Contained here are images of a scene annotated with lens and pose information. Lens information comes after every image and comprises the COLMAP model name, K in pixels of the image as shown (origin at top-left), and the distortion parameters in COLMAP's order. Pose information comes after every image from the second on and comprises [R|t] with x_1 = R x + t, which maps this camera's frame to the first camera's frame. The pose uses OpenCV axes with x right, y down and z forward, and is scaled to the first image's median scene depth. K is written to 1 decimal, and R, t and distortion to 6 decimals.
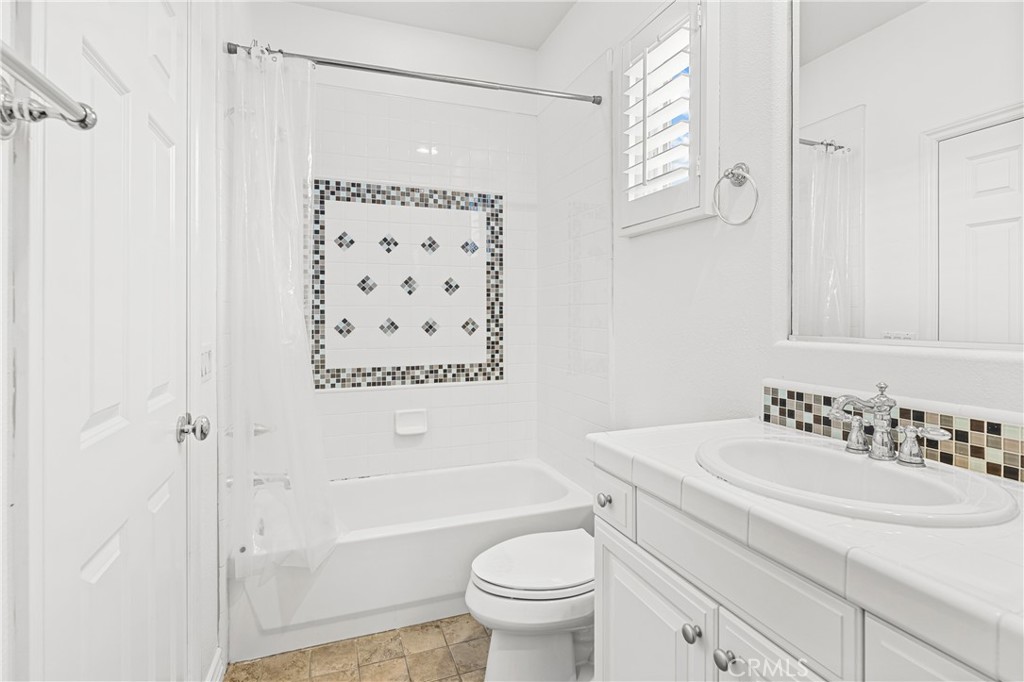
lens RADIAL K [[512.9, 0, 519.8], [0, 512.9, 316.6], [0, 0, 1]] dist [-0.005877, -0.001128]
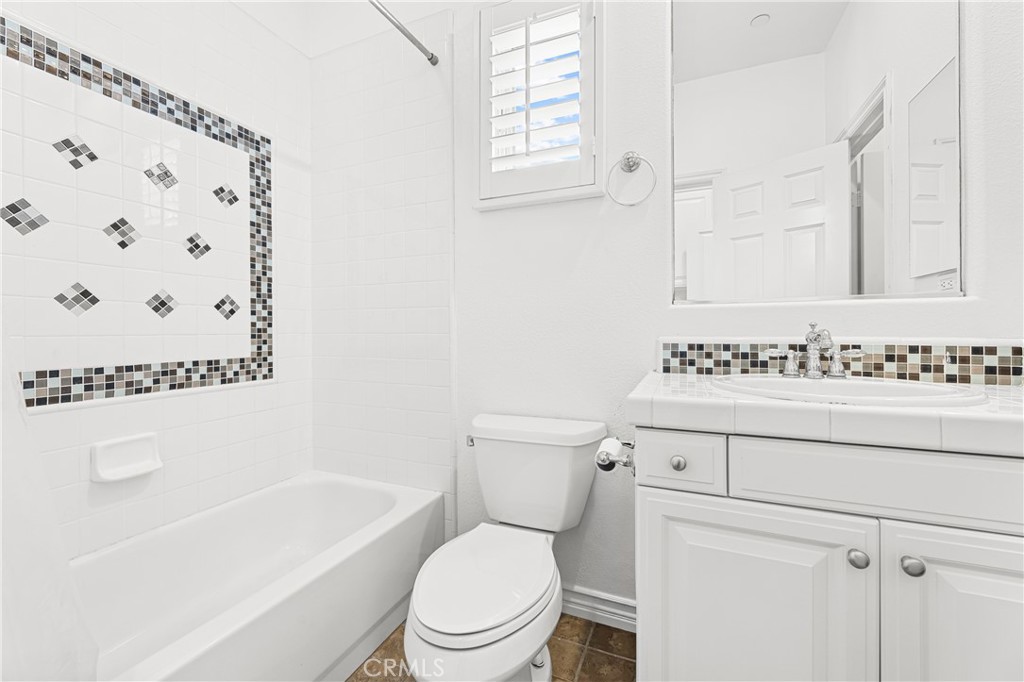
lens RADIAL K [[418.1, 0, 511.0], [0, 418.1, 333.0], [0, 0, 1]] dist [0.002690, -0.000262]
pose [[0.692001, -0.004506, 0.721882, -0.256468], [0.006916, 0.999976, -0.000389, 0.061428], [-0.721863, 0.005262, 0.692016, 0.326585]]
